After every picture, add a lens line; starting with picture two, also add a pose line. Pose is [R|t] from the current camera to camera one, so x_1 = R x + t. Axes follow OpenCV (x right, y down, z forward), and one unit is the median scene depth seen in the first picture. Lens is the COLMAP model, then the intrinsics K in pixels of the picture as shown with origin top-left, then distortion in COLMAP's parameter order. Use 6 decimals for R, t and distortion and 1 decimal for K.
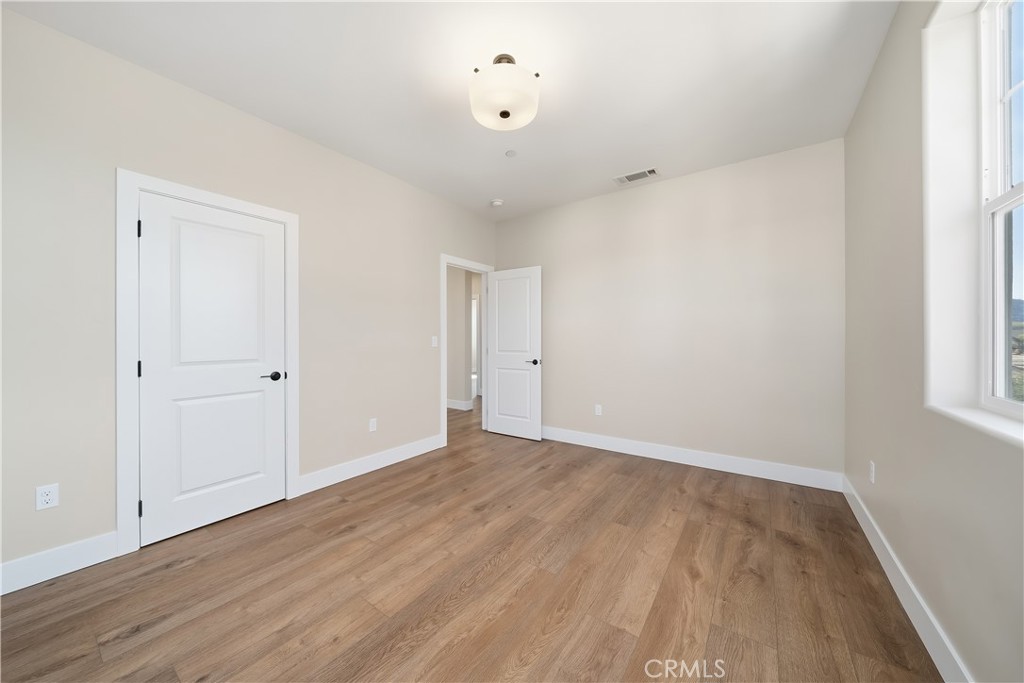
lens RADIAL K [[356.6, 0, 516.1], [0, 356.6, 337.3], [0, 0, 1]] dist [-0.007127, -0.000093]
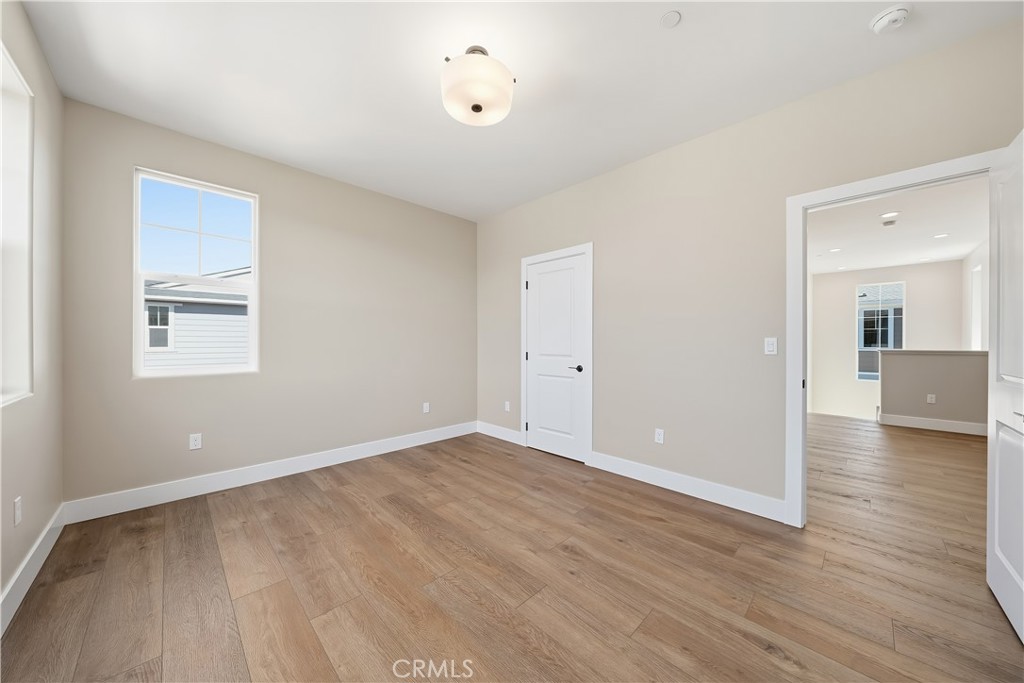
lens RADIAL K [[356.6, 0, 507.2], [0, 356.6, 342.9], [0, 0, 1]] dist [-0.007127, -0.000093]
pose [[-0.204409, 0.006402, -0.978865, 0.819705], [0.001020, 0.999979, 0.006327, 0.002718], [0.978885, 0.000295, -0.204411, 1.167577]]
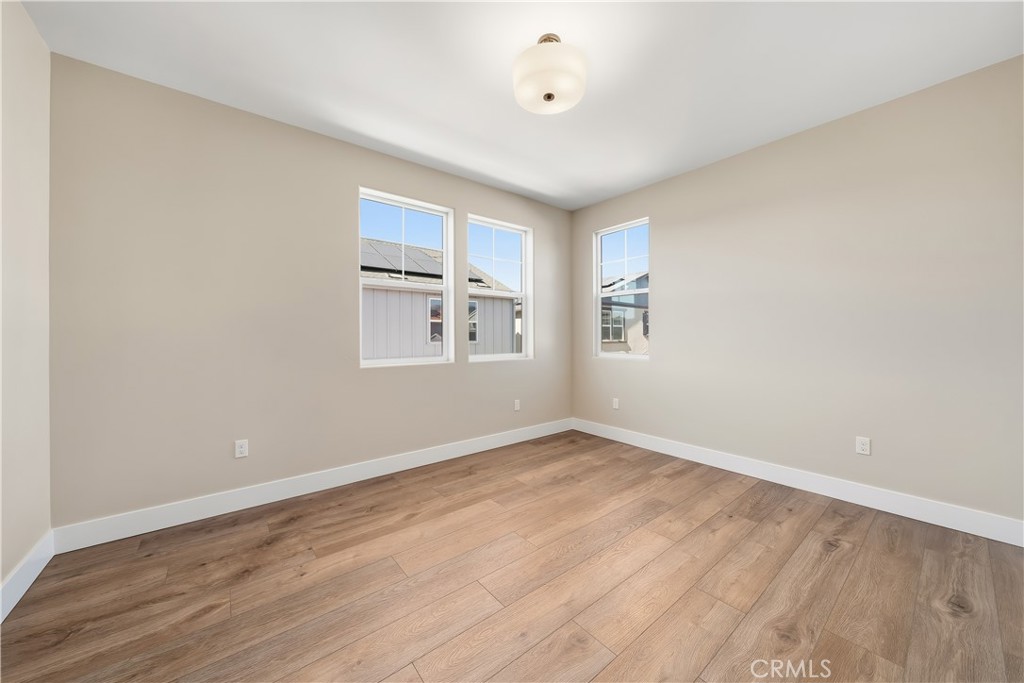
lens RADIAL K [[356.6, 0, 506.6], [0, 356.6, 337.3], [0, 0, 1]] dist [-0.007127, -0.000093]
pose [[-0.953045, 0.003410, 0.302810, -0.188577], [0.003704, 0.999993, 0.000398, 0.010241], [-0.302806, 0.001501, -0.953051, 1.763300]]
